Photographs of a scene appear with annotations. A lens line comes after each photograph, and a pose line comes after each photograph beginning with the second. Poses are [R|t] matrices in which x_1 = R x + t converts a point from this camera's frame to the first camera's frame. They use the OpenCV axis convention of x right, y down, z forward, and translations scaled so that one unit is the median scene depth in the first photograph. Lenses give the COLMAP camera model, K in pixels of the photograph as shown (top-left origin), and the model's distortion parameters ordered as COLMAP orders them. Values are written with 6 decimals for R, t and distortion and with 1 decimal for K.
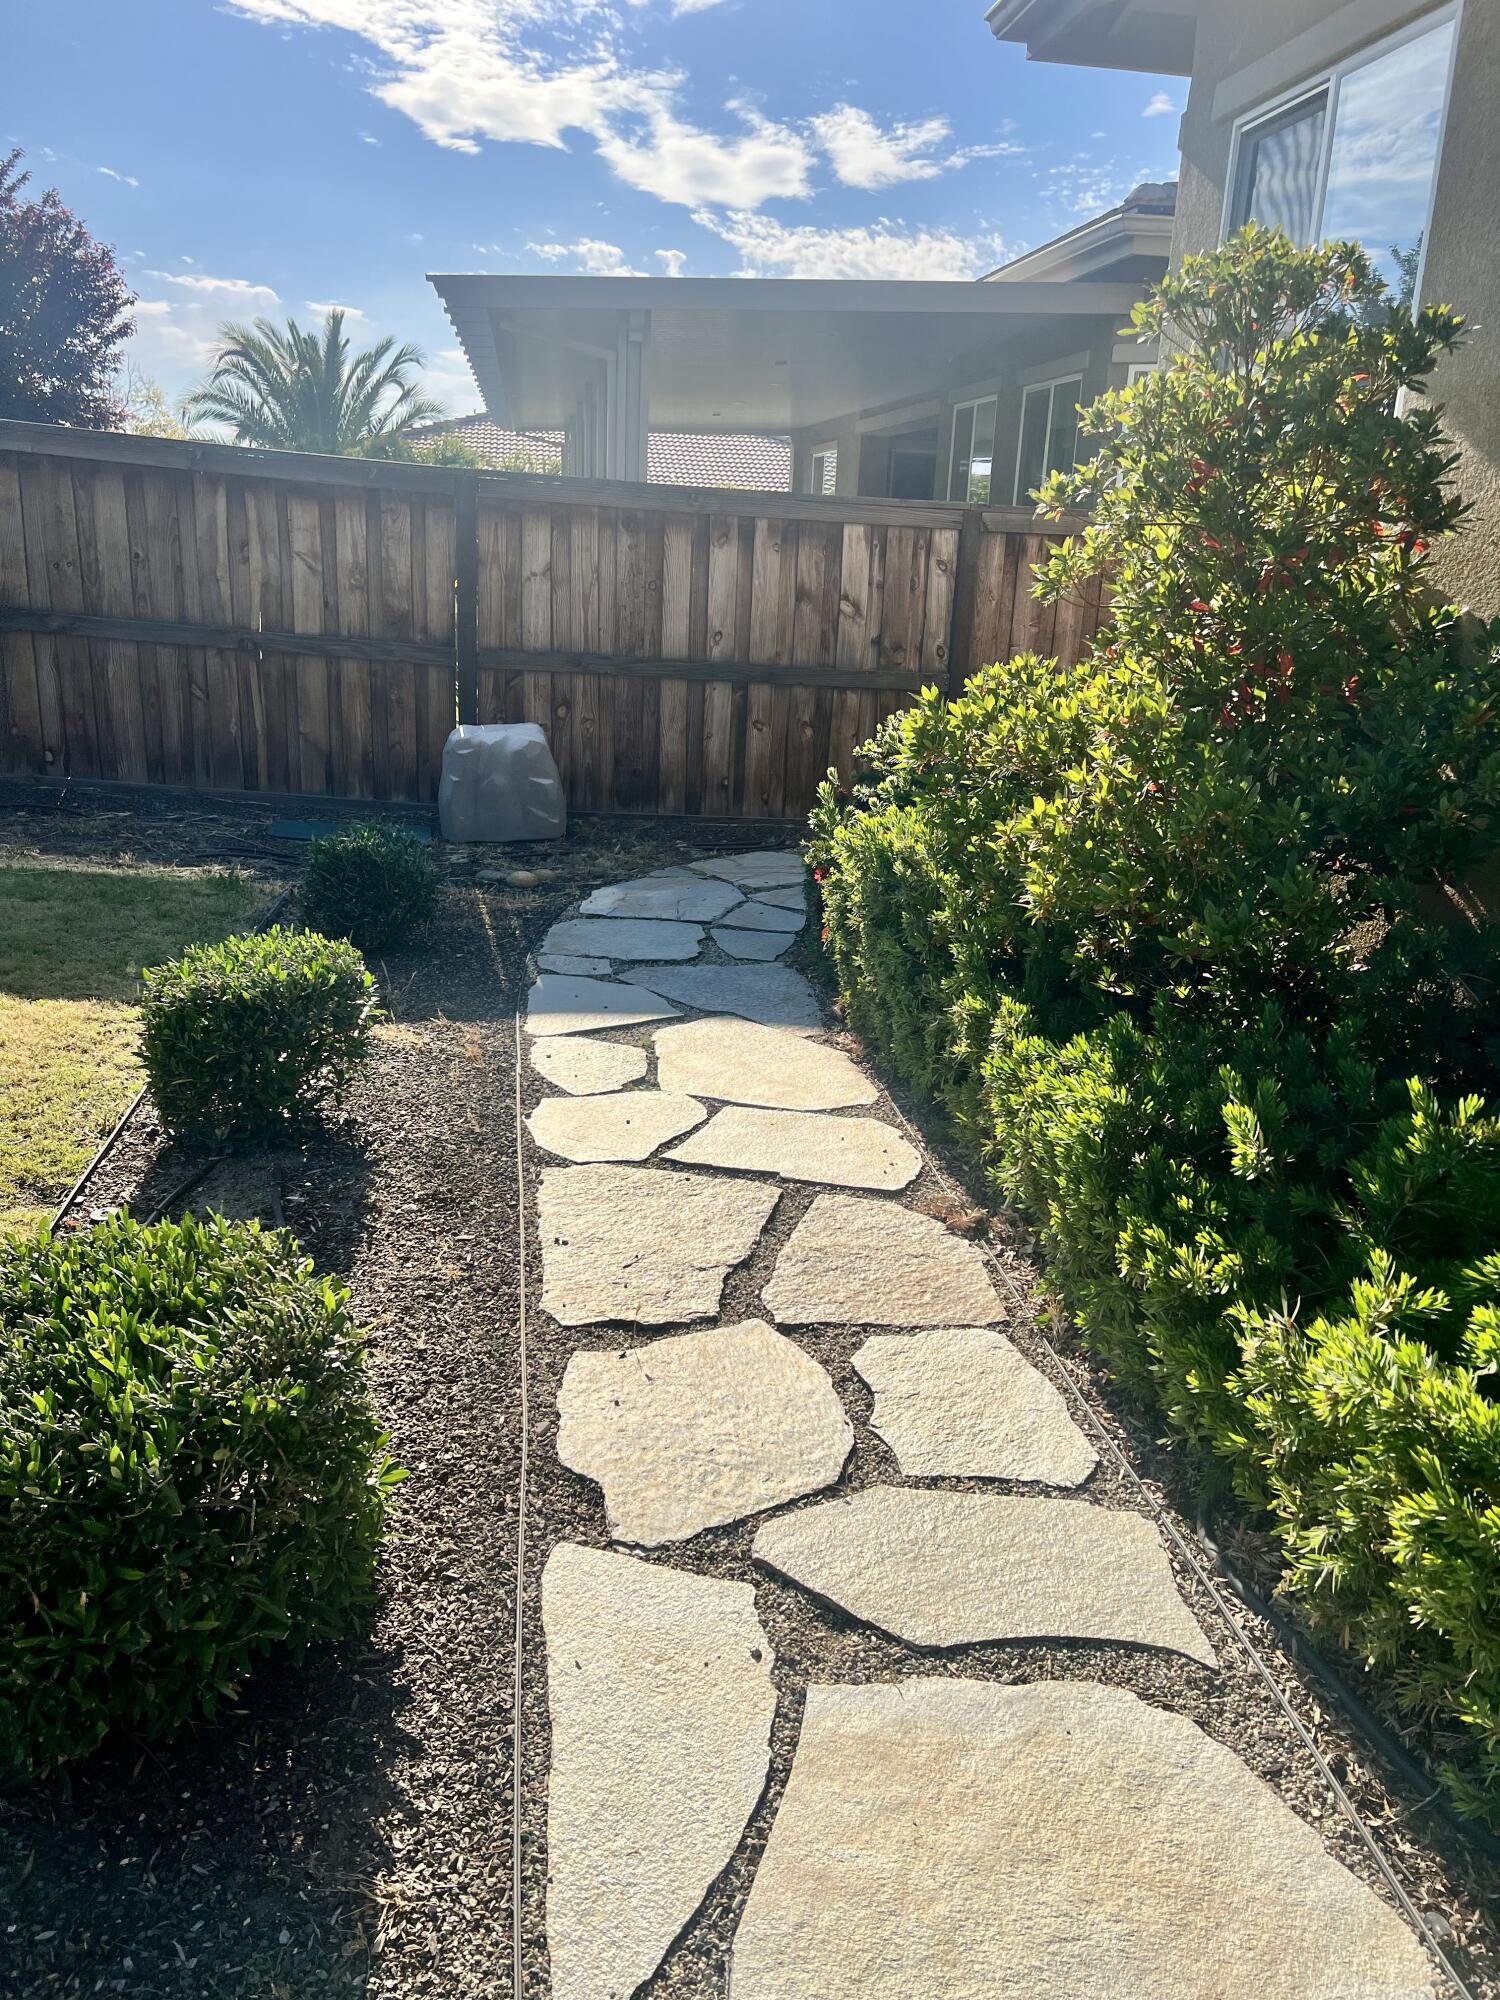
lens RADIAL K [[1477.4, 0, 750.0], [0, 1477.4, 1000.0], [0, 0, 1]] dist [0.006182, -0.000045]
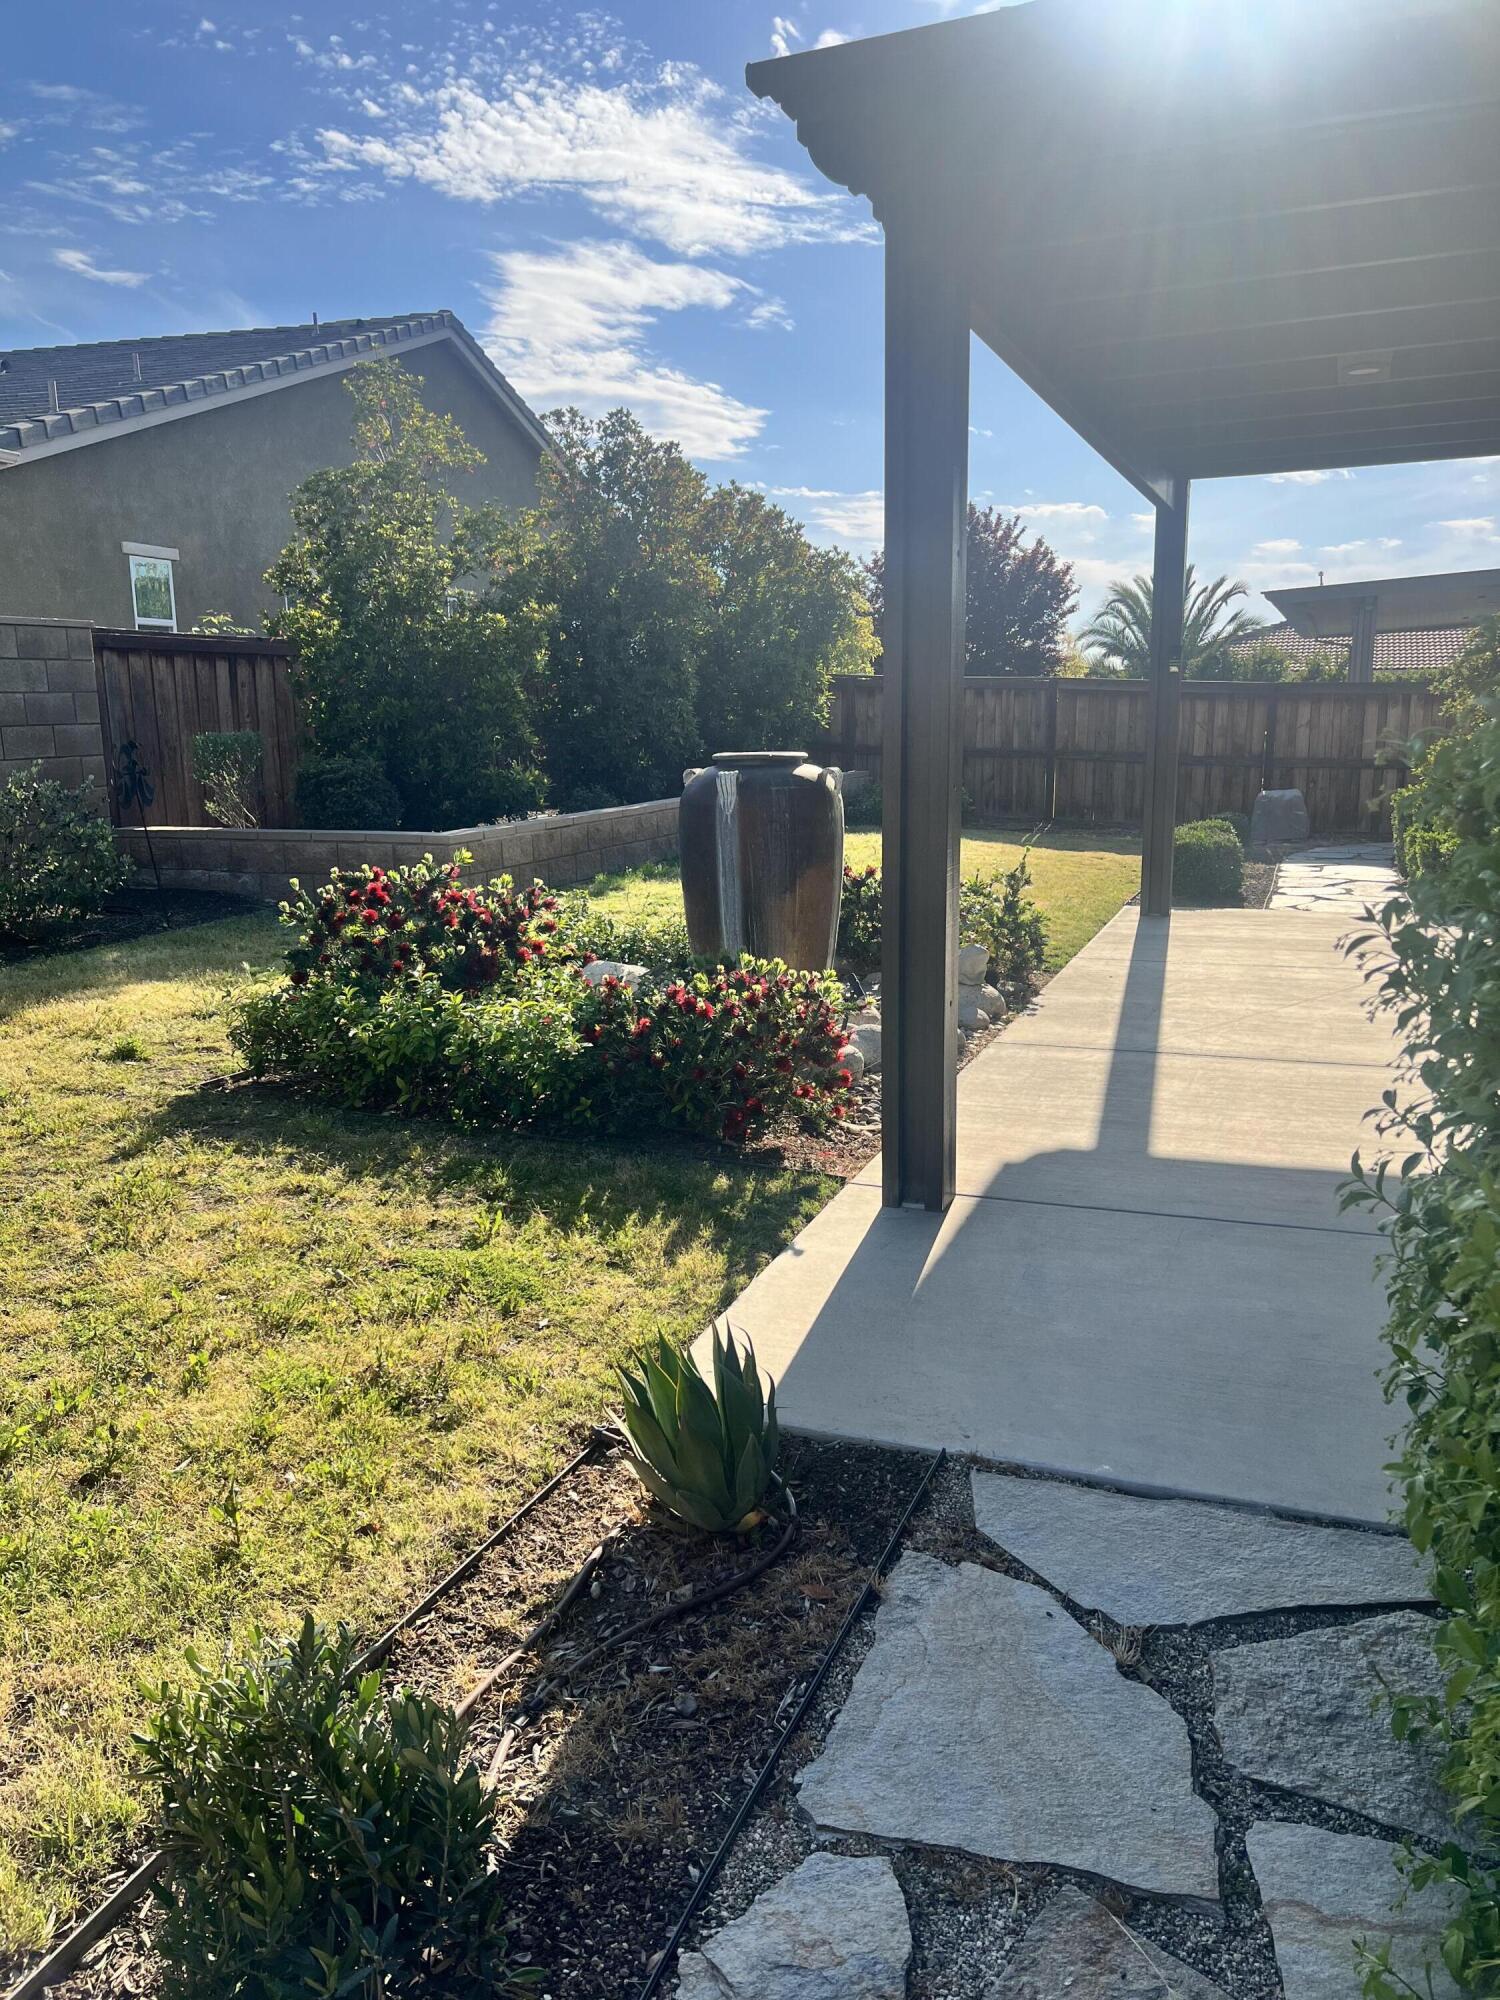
lens RADIAL K [[1477.4, 0, 750.0], [0, 1477.4, 1000.0], [0, 0, 1]] dist [0.006182, -0.000045]
pose [[0.868056, 0.036325, -0.495135, 0.117546], [-0.095109, 0.991015, -0.094039, 0.192833], [0.487270, 0.128723, 0.863712, -0.601303]]
